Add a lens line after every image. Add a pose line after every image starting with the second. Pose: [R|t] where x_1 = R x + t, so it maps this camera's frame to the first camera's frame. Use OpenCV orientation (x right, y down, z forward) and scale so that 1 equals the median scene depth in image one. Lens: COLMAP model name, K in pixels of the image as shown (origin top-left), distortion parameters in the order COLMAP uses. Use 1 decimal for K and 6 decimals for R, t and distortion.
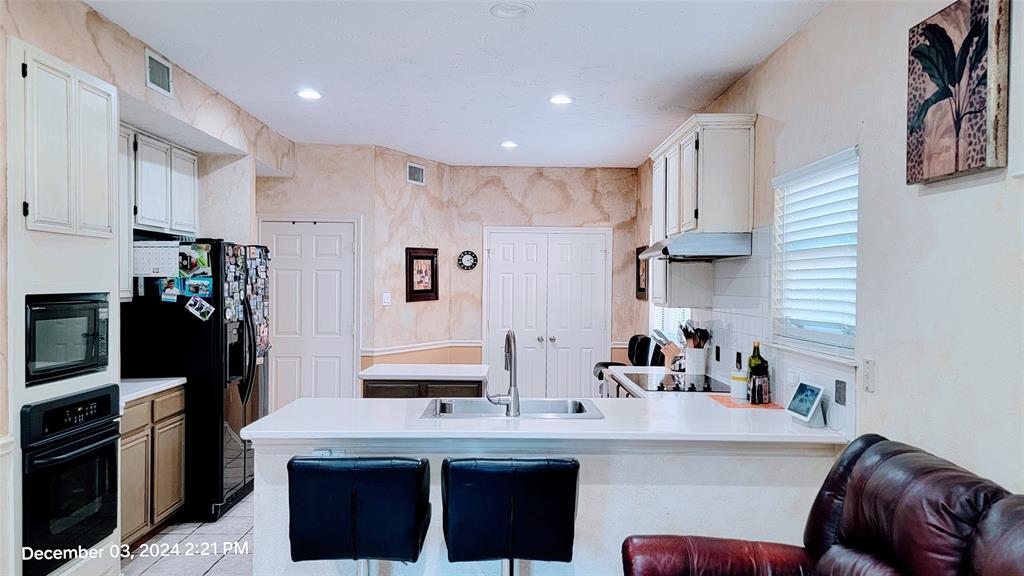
lens RADIAL K [[723.8, 0, 514.1], [0, 723.8, 291.3], [0, 0, 1]] dist [0.078693, -0.043032]
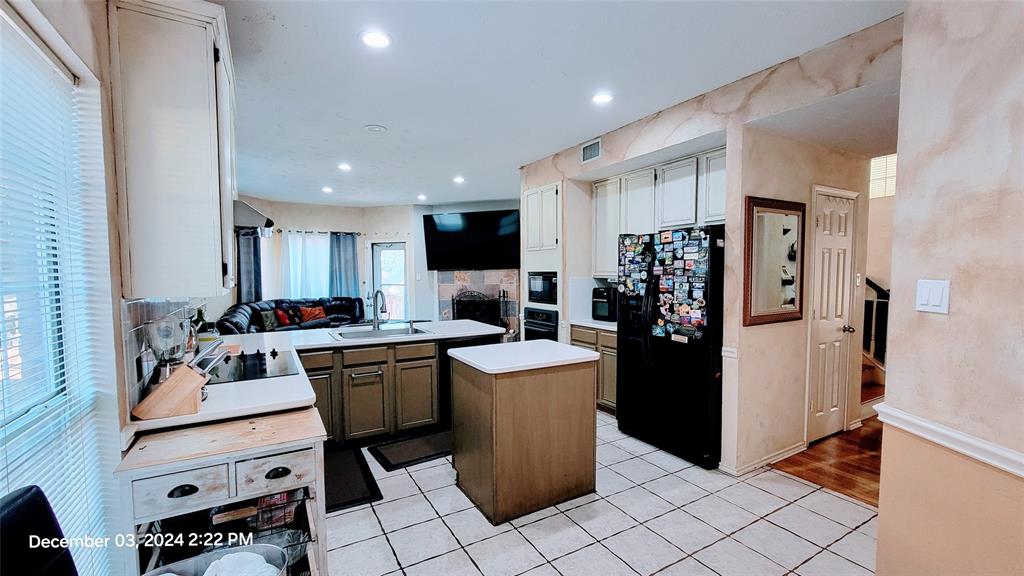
lens RADIAL K [[427.6, 0, 509.7], [0, 427.6, 296.4], [0, 0, 1]] dist [-0.000133, 0.000932]
pose [[-0.873683, 0.021390, -0.486025, 0.223312], [-0.009505, 0.998092, 0.061012, -0.000805], [0.486403, 0.057924, -0.871812, 1.943973]]
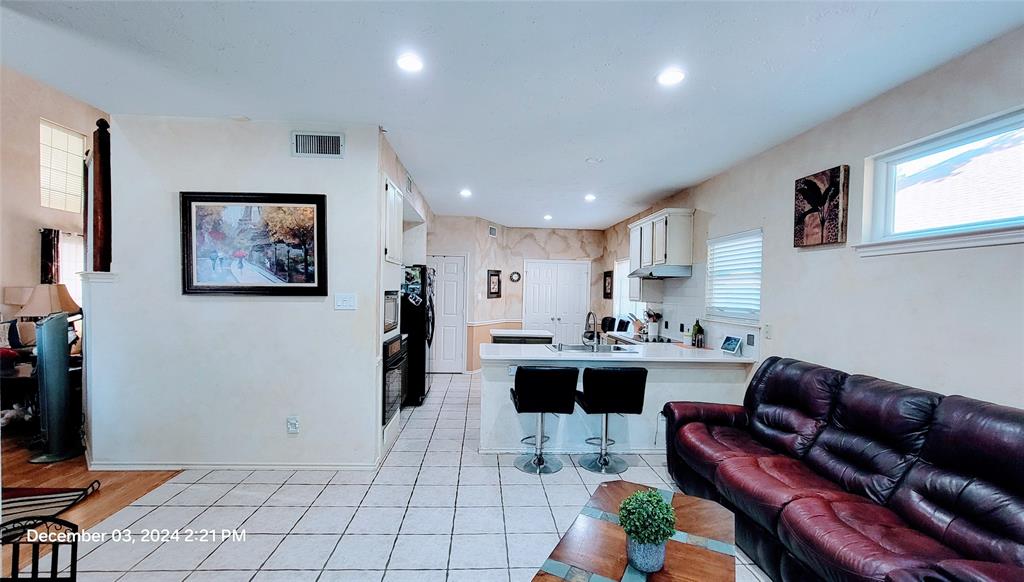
lens RADIAL K [[414.2, 0, 504.7], [0, 414.2, 296.6], [0, 0, 1]] dist [0.001005, 0.000075]
pose [[0.999189, 0.011458, 0.038598, -0.270758], [-0.011628, 0.999924, 0.004182, 0.009132], [-0.038548, -0.004628, 0.999246, -0.166443]]
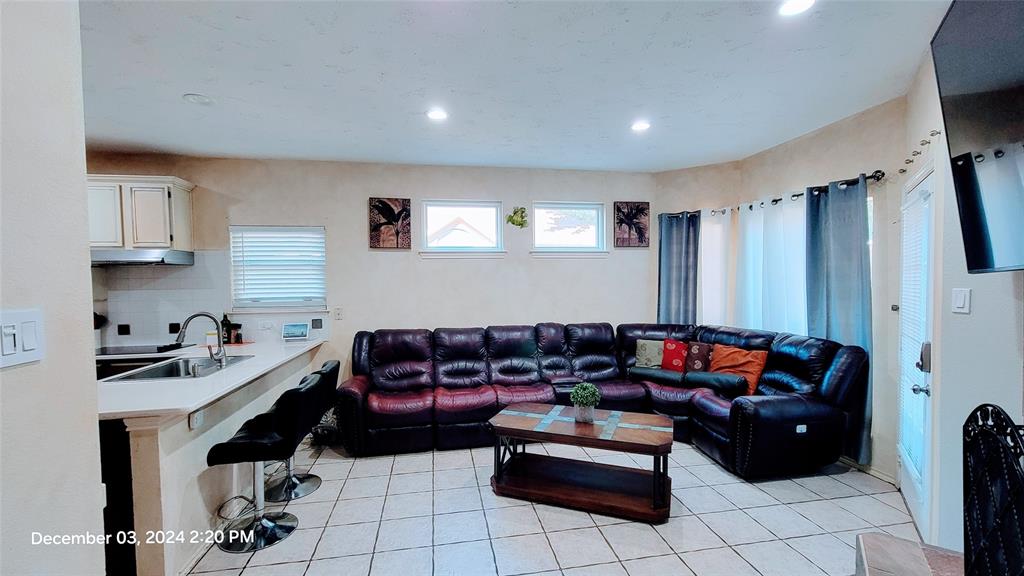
lens RADIAL K [[427.6, 0, 509.7], [0, 427.6, 296.4], [0, 0, 1]] dist [-0.000133, 0.000932]
pose [[-0.156580, -0.038714, 0.986906, -0.866018], [0.022814, 0.998823, 0.042801, -0.002297], [-0.987402, 0.029217, -0.155513, 0.461542]]
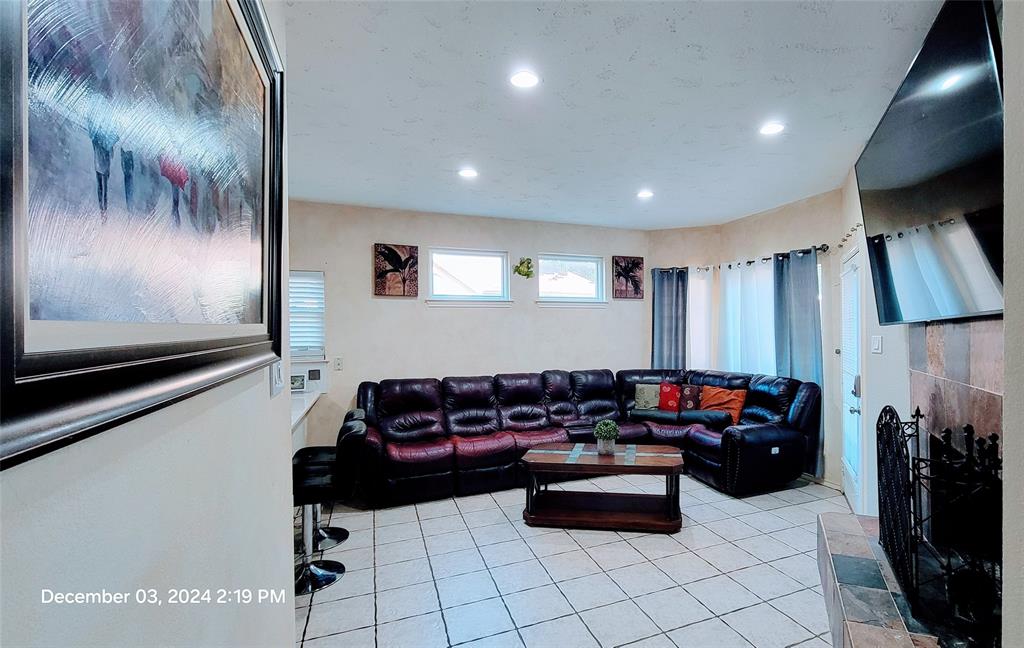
lens RADIAL K [[475.3, 0, 573.8], [0, 475.3, 332.6], [0, 0, 1]] dist [0.000167, -0.000223]
pose [[-0.374226, -0.009873, 0.927285, -1.008432], [0.018435, 0.999667, 0.018083, -0.007679], [-0.927154, 0.023861, -0.373919, 0.636333]]
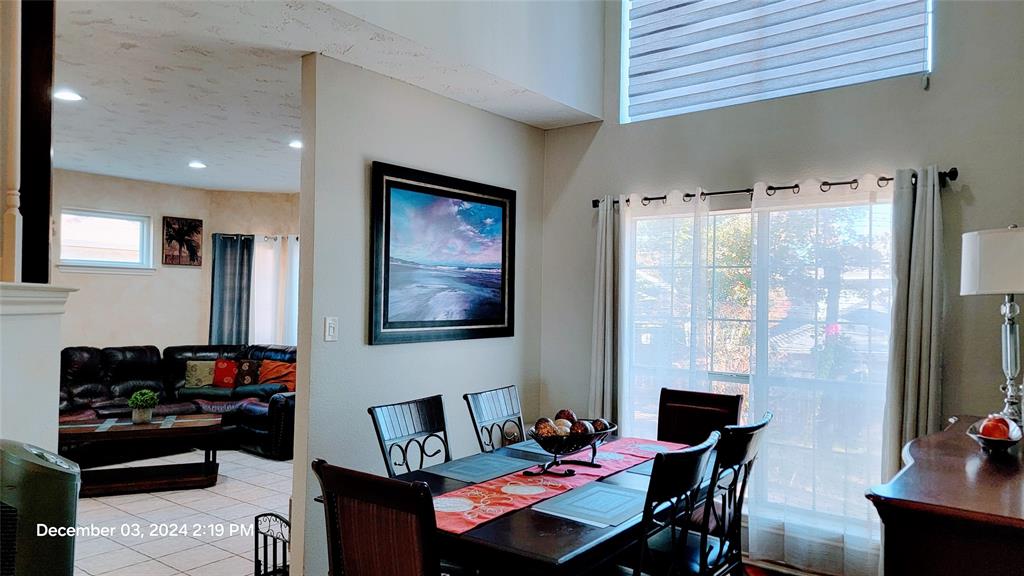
lens RADIAL K [[723.8, 0, 514.1], [0, 723.8, 291.3], [0, 0, 1]] dist [0.078693, -0.043032]
pose [[-0.777147, -0.011494, 0.629214, -1.711668], [-0.013004, 0.999913, 0.002205, -0.029704], [-0.629185, -0.006469, -0.777229, 0.931417]]
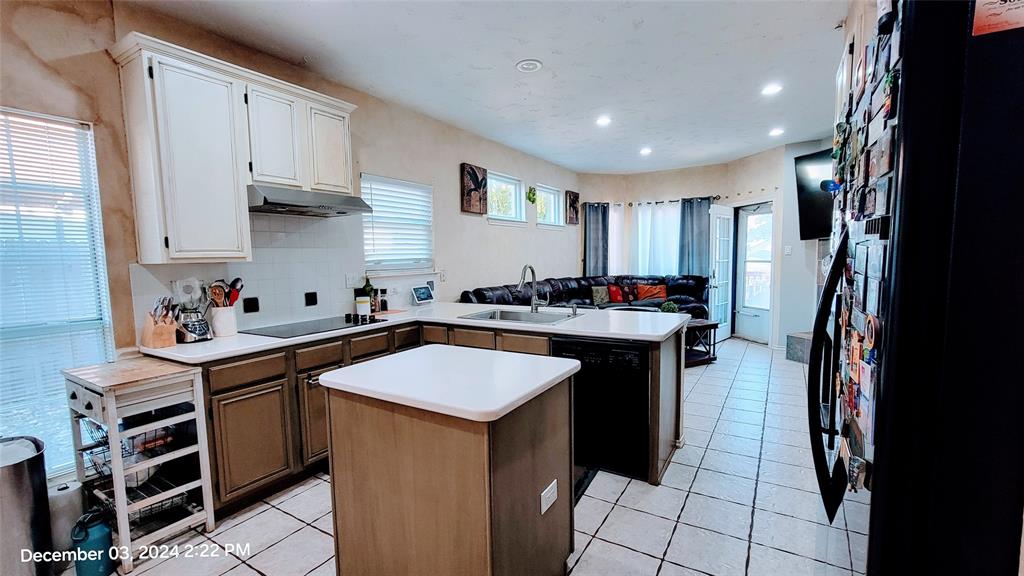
lens RADIAL K [[440.1, 0, 513.2], [0, 440.1, 298.5], [0, 0, 1]] dist [-0.000166, 0.000012]
pose [[-0.841718, -0.043262, 0.538181, -0.455719], [0.019312, 0.993734, 0.110086, 0.018066], [-0.539572, 0.103055, -0.835609, 1.652579]]
